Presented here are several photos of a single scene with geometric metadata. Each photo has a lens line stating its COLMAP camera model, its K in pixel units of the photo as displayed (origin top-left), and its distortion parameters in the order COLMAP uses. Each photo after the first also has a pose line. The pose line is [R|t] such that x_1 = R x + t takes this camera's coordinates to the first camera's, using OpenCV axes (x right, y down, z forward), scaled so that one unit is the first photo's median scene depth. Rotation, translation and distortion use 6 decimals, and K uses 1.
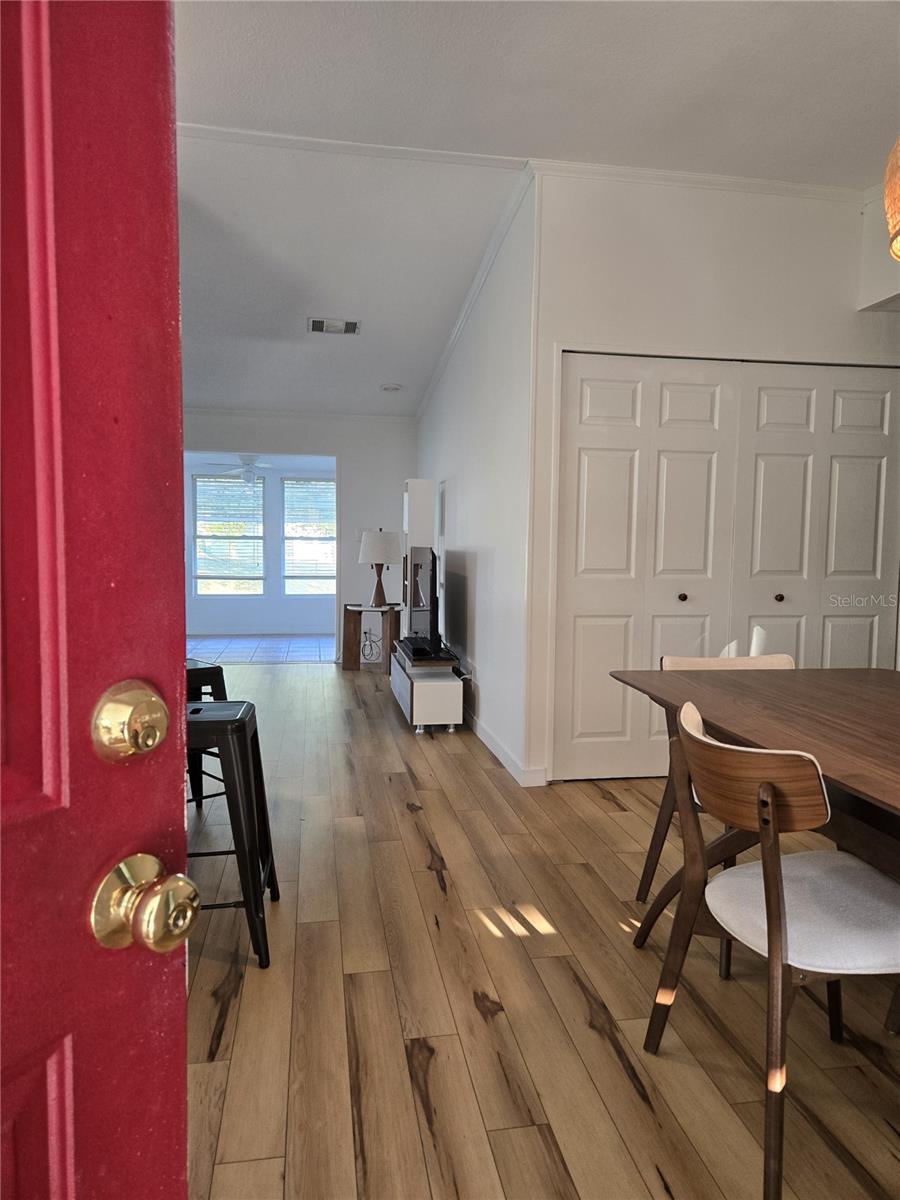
lens RADIAL K [[808.3, 0, 452.0], [0, 808.3, 592.3], [0, 0, 1]] dist [0.078084, -0.054738]
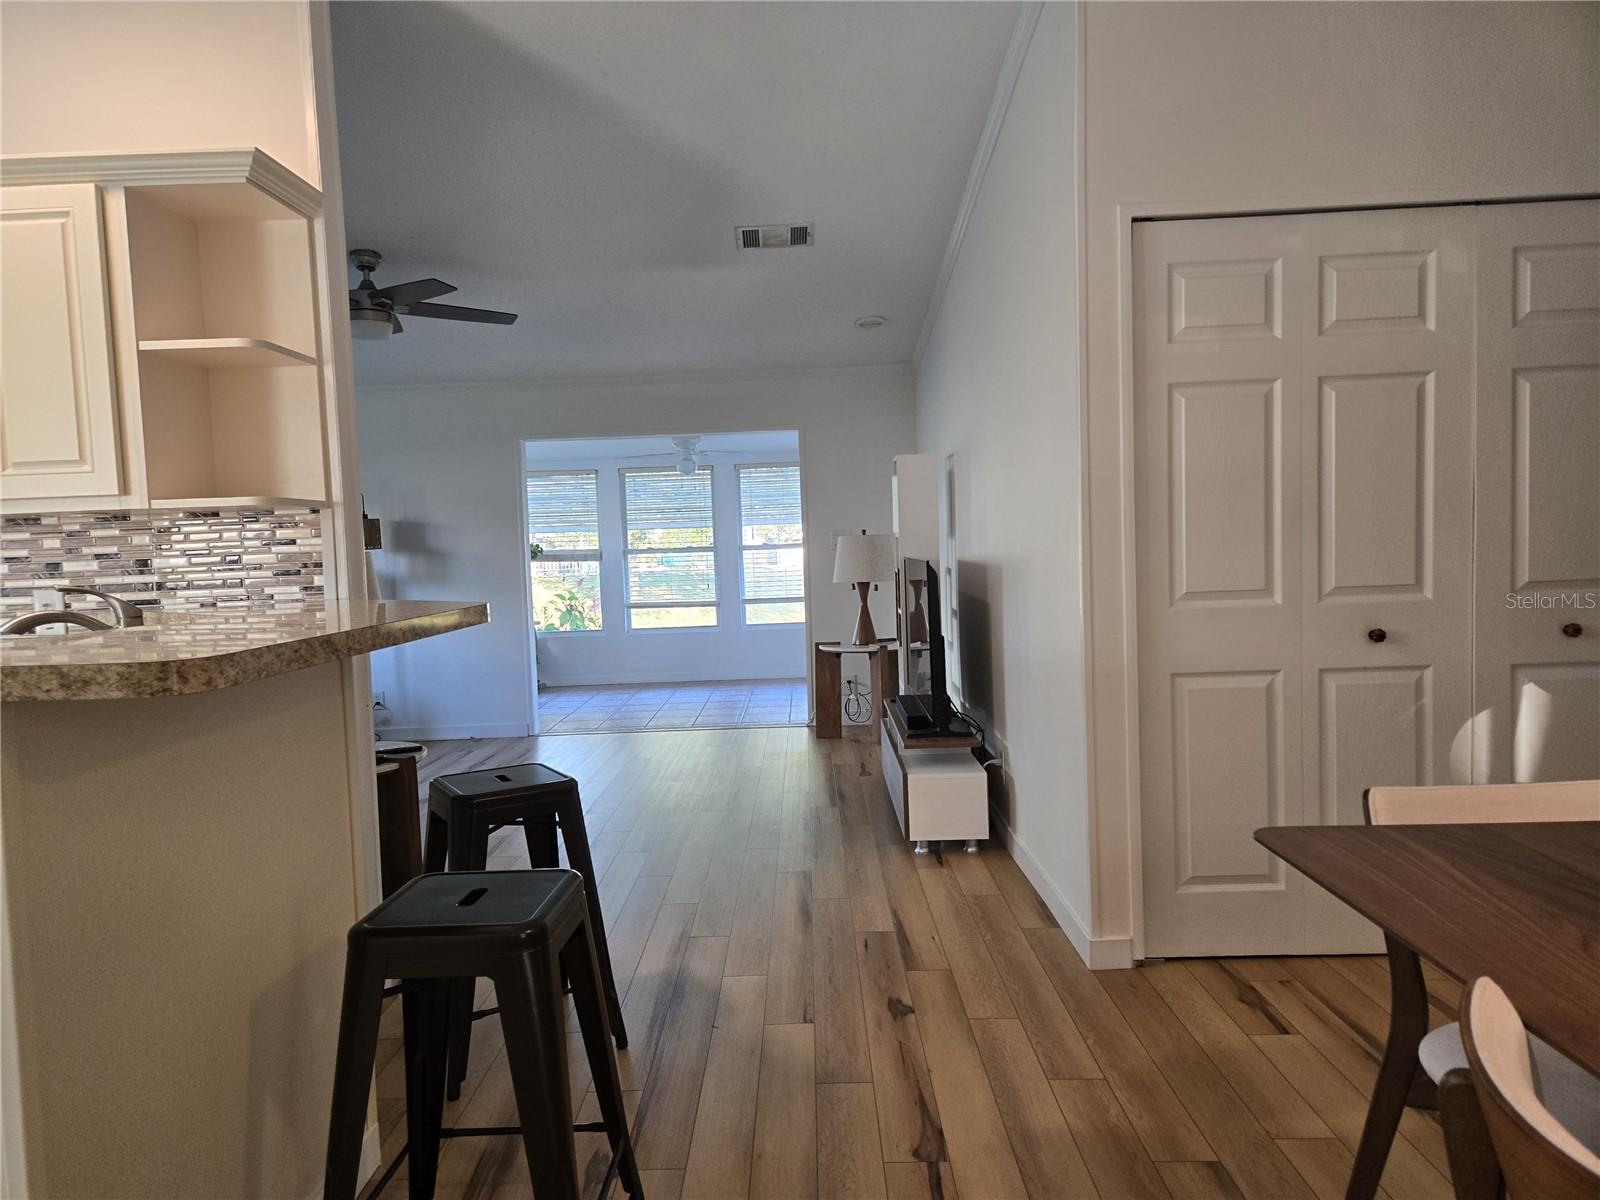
lens RADIAL K [[1077.7, 0, 764.8], [0, 1077.7, 606.7], [0, 0, 1]] dist [0.078084, -0.054738]
pose [[0.977948, -0.037952, -0.205372, 0.027063], [0.037965, 0.999272, -0.003882, -0.025818], [0.205369, -0.004000, 0.978676, 0.170037]]
